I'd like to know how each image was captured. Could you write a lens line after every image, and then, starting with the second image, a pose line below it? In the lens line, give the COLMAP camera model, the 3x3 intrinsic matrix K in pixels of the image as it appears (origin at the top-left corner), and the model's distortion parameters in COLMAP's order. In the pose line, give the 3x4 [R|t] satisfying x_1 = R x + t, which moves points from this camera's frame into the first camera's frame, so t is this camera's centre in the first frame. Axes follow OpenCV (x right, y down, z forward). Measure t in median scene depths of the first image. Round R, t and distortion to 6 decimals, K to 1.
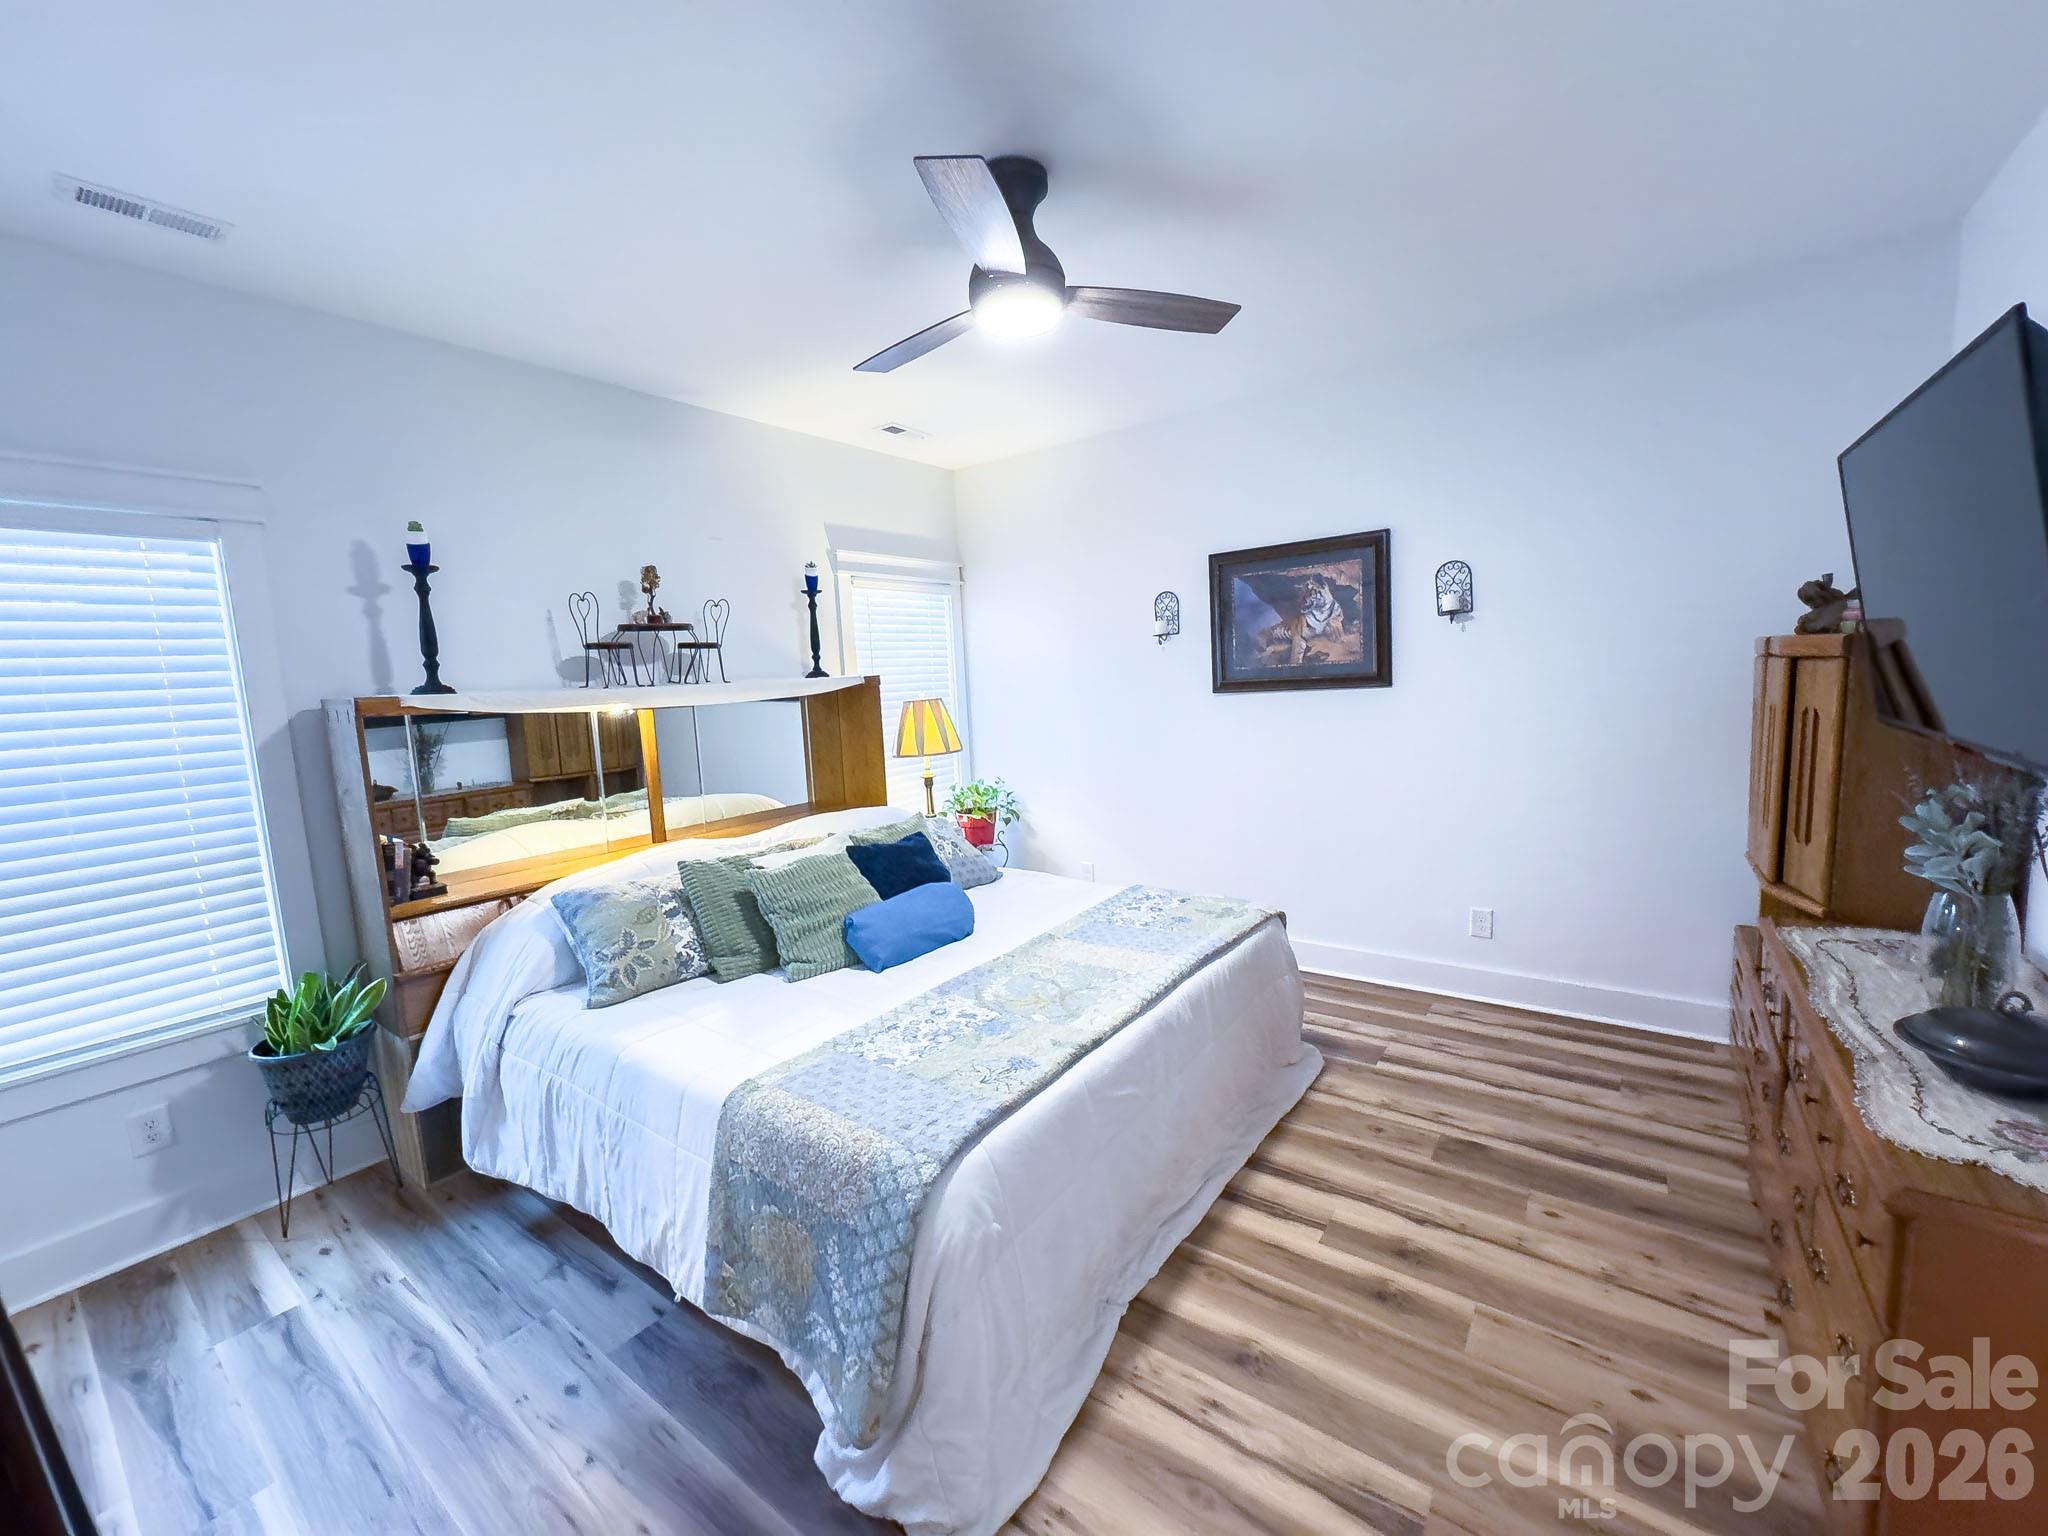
lens RADIAL K [[818.5, 0, 1026.0], [0, 818.5, 773.4], [0, 0, 1]] dist [-0.009749, 0.000348]
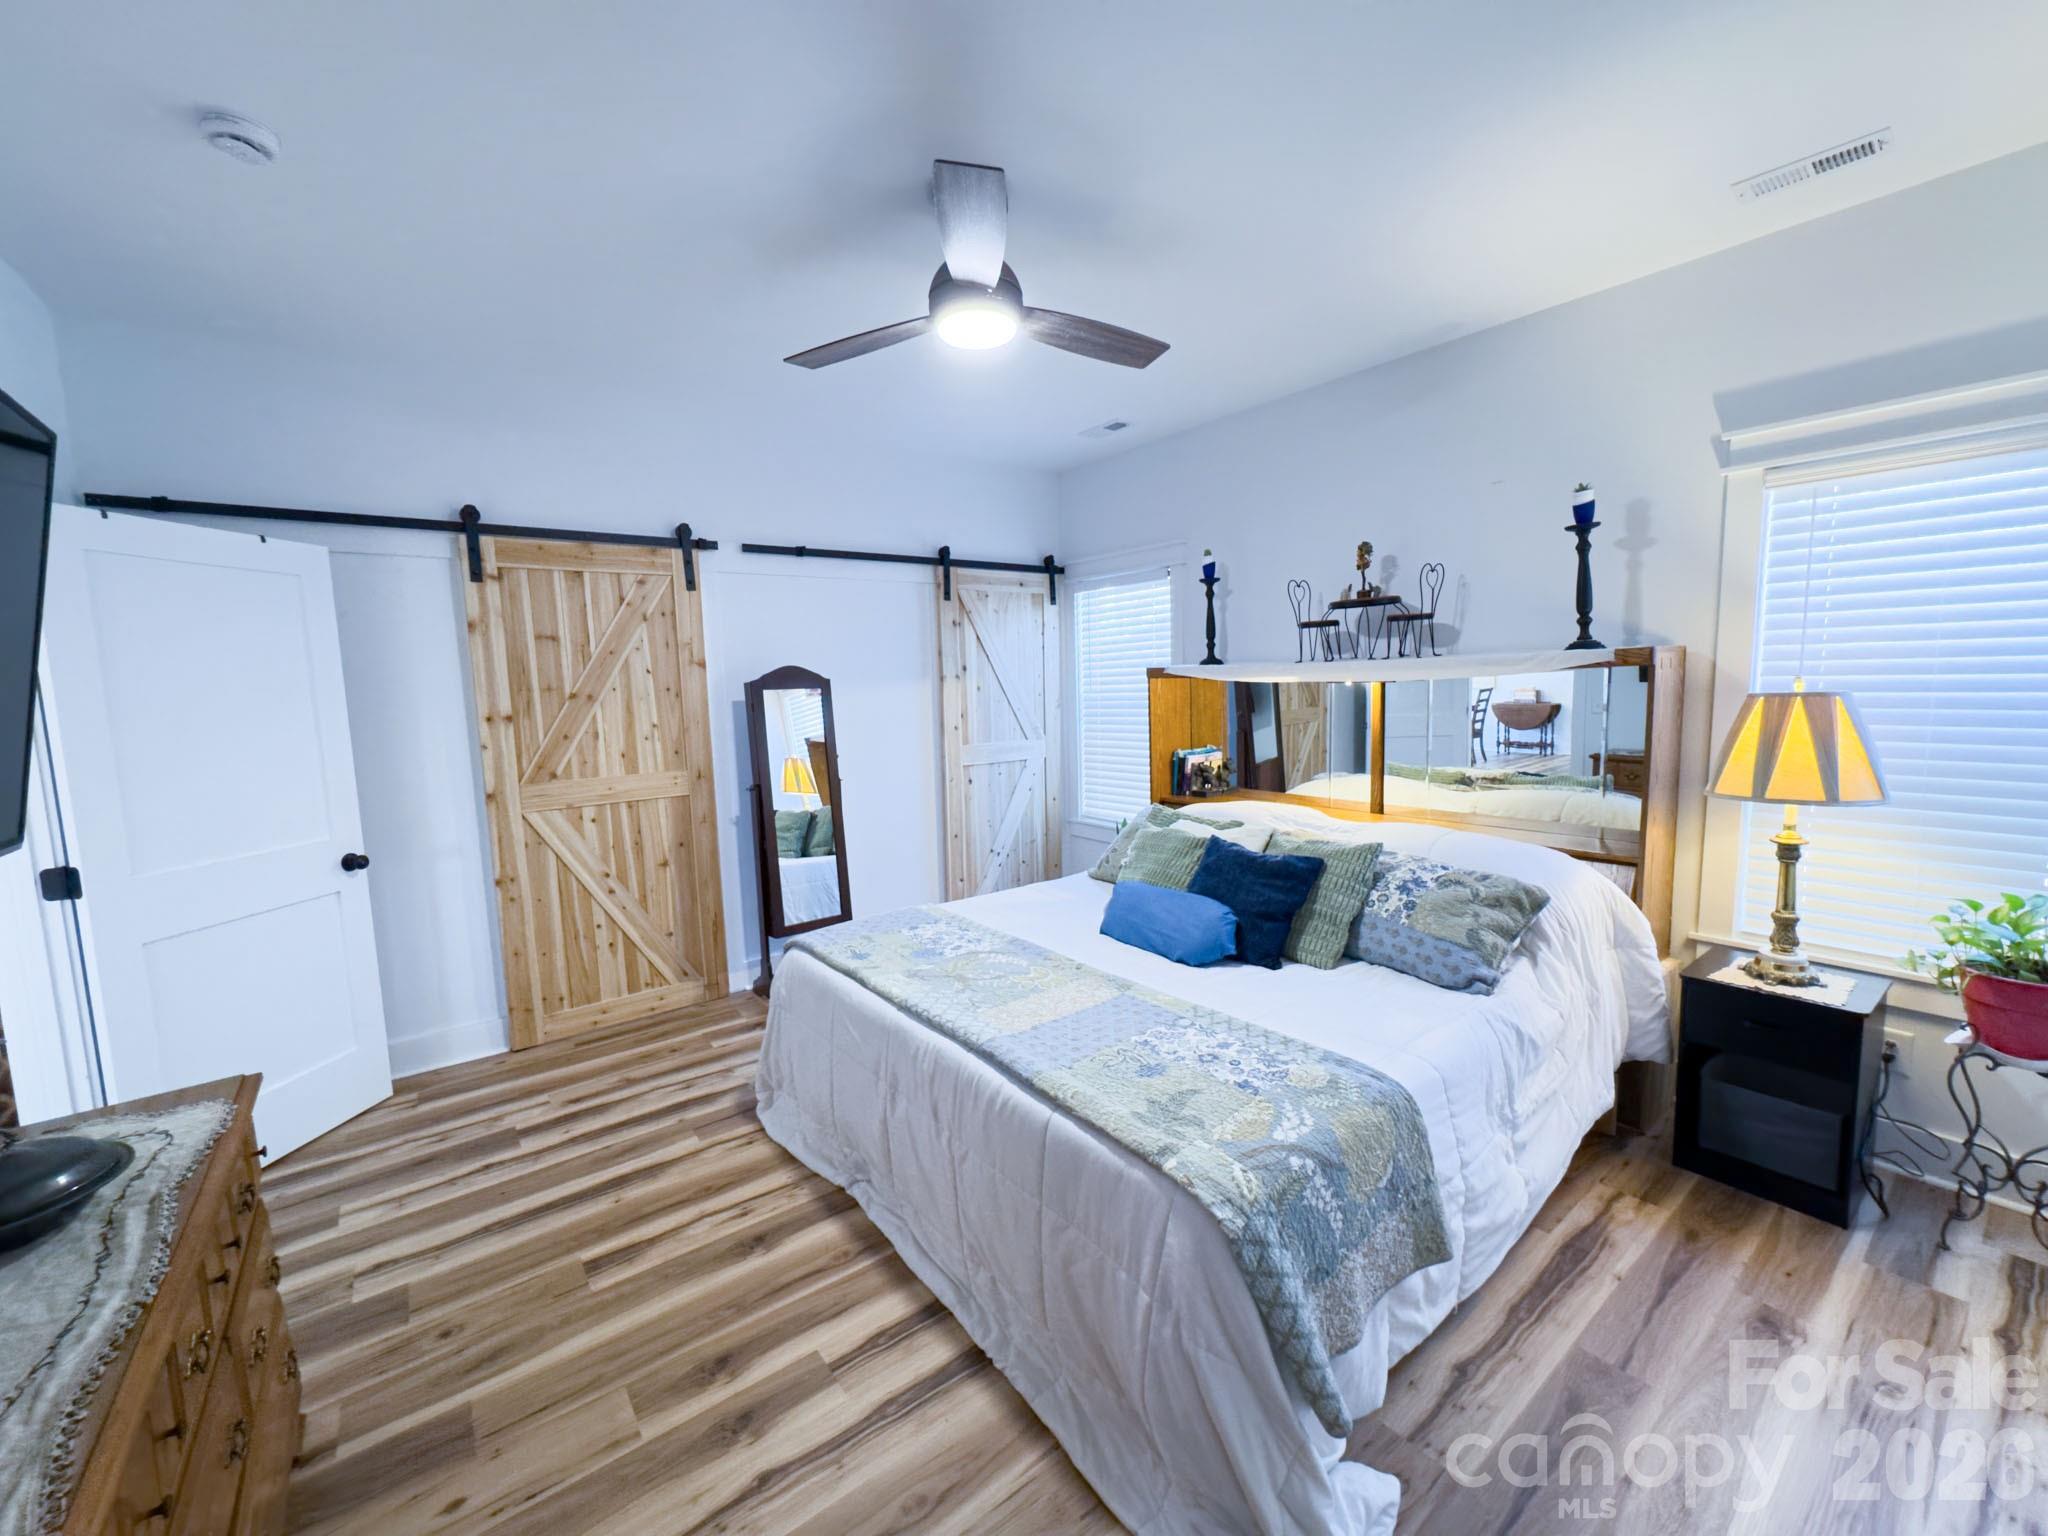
lens RADIAL K [[817.0, 0, 1031.9], [0, 817.0, 771.2], [0, 0, 1]] dist [0.000471, 0.000310]
pose [[-0.271035, 0.168940, -0.947628, 0.850818], [-0.072804, 0.978060, 0.195188, -0.182443], [0.959812, 0.121894, -0.252789, 1.137373]]
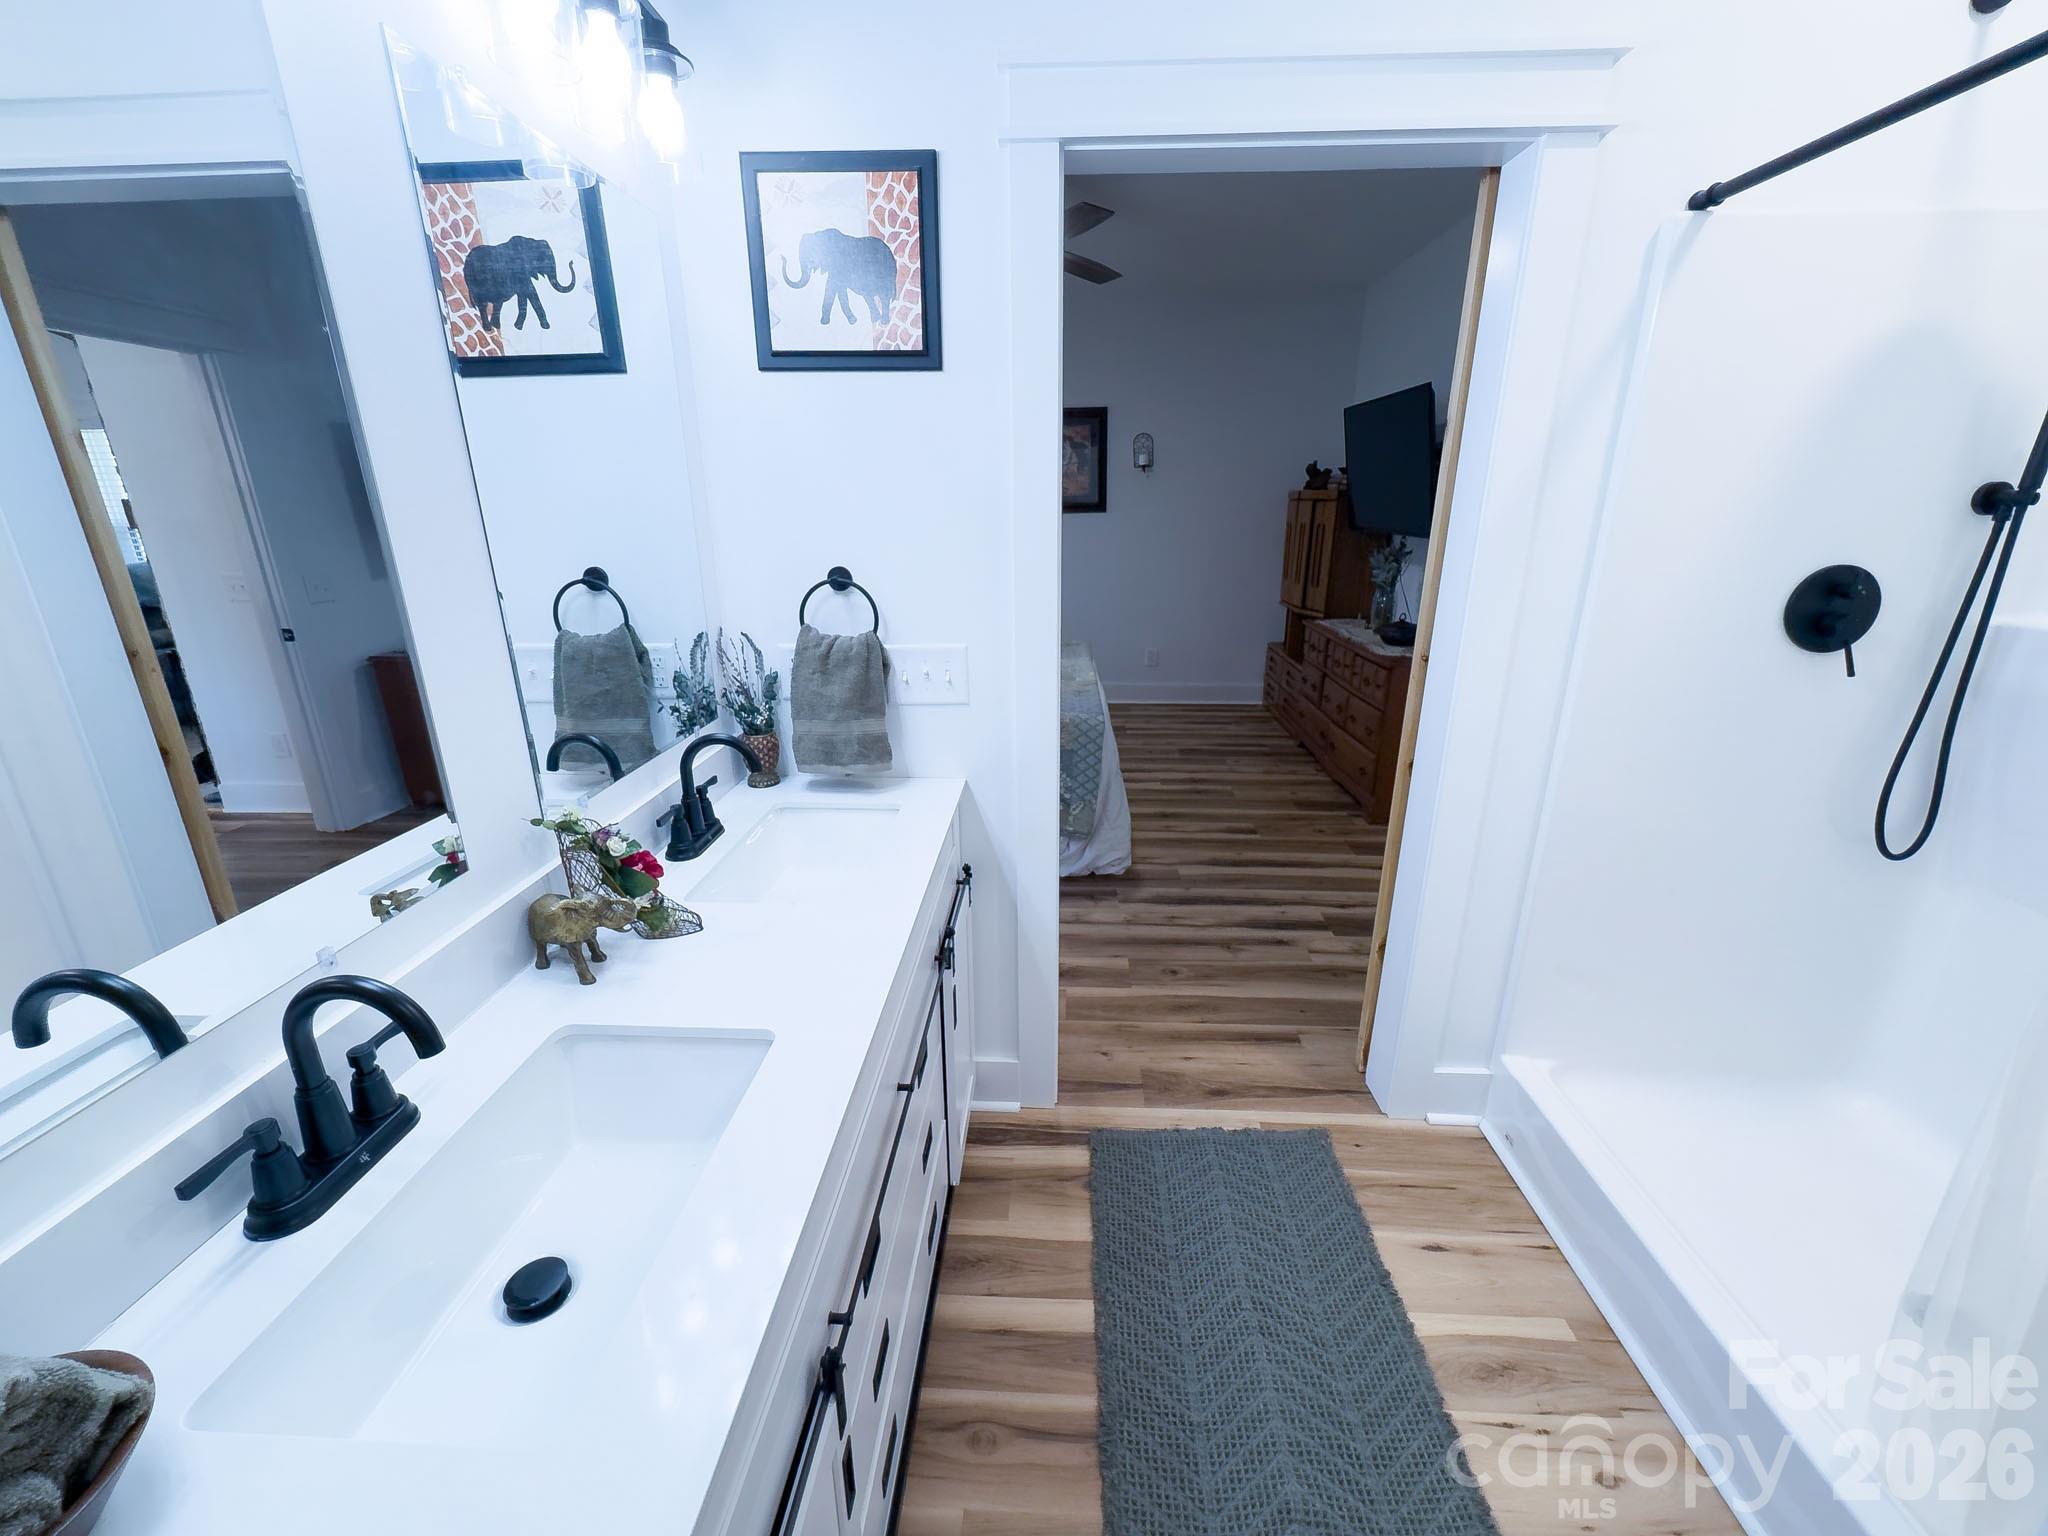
lens RADIAL K [[818.5, 0, 1026.0], [0, 818.5, 773.4], [0, 0, 1]] dist [-0.009749, 0.000348]
pose [[0.831414, -0.128009, 0.540708, -0.858395], [0.028475, 0.981639, 0.188612, 0.124030], [-0.554924, -0.141418, 0.819793, -0.412767]]
